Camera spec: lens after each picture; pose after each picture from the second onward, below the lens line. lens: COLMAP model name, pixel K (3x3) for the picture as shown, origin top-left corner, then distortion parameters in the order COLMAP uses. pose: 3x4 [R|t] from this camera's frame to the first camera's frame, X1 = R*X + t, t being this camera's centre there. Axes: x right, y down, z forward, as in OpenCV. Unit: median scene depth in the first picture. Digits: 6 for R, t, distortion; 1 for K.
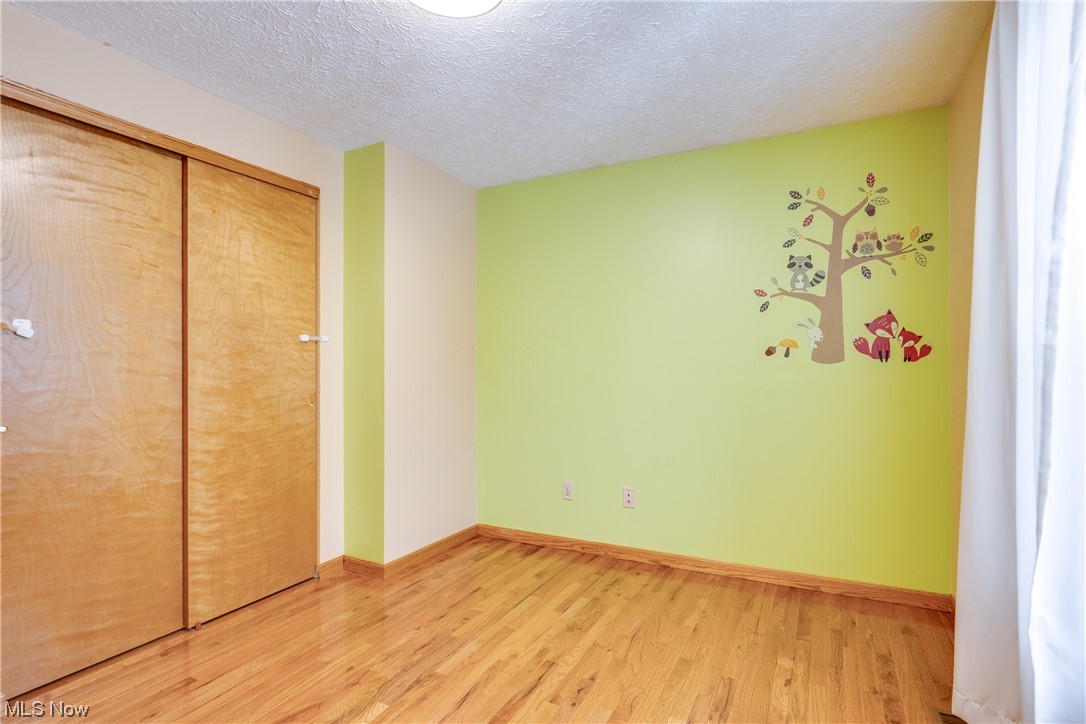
lens RADIAL K [[506.4, 0, 543.0], [0, 506.4, 362.0], [0, 0, 1]] dist [-0.010316, 0.000475]
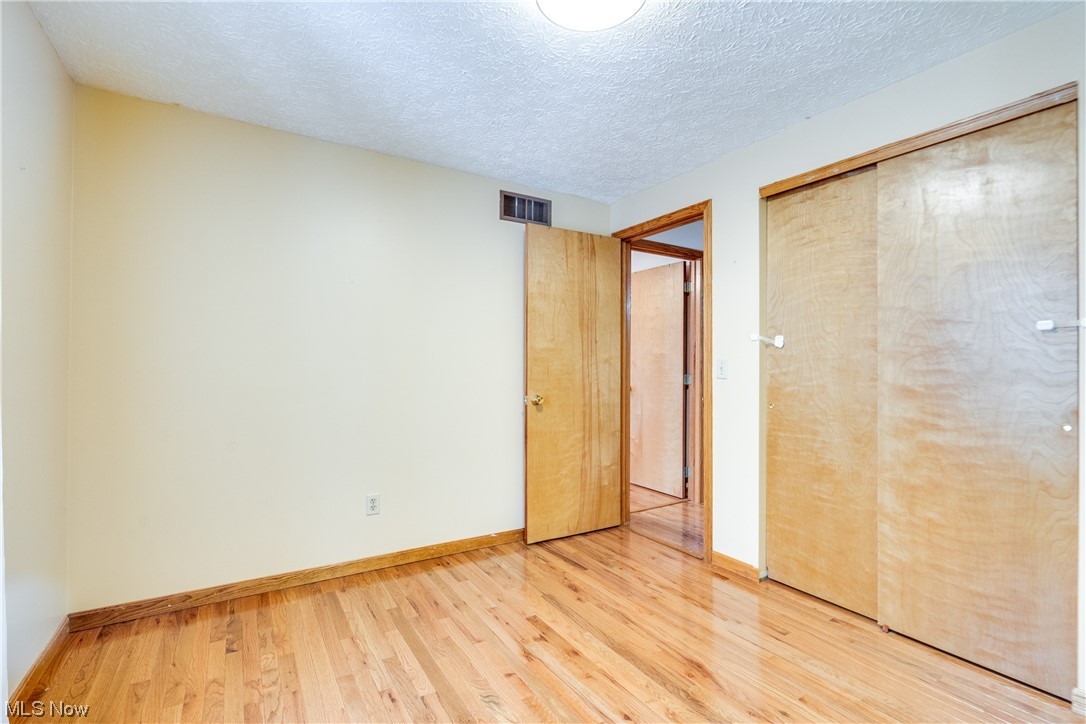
lens RADIAL K [[506.4, 0, 543.0], [0, 506.4, 362.0], [0, 0, 1]] dist [-0.010316, 0.000475]
pose [[-0.501851, -0.007681, -0.864920, 0.495431], [0.002112, 0.999947, -0.010105, 0.007081], [0.864951, -0.006898, -0.501809, 0.877564]]
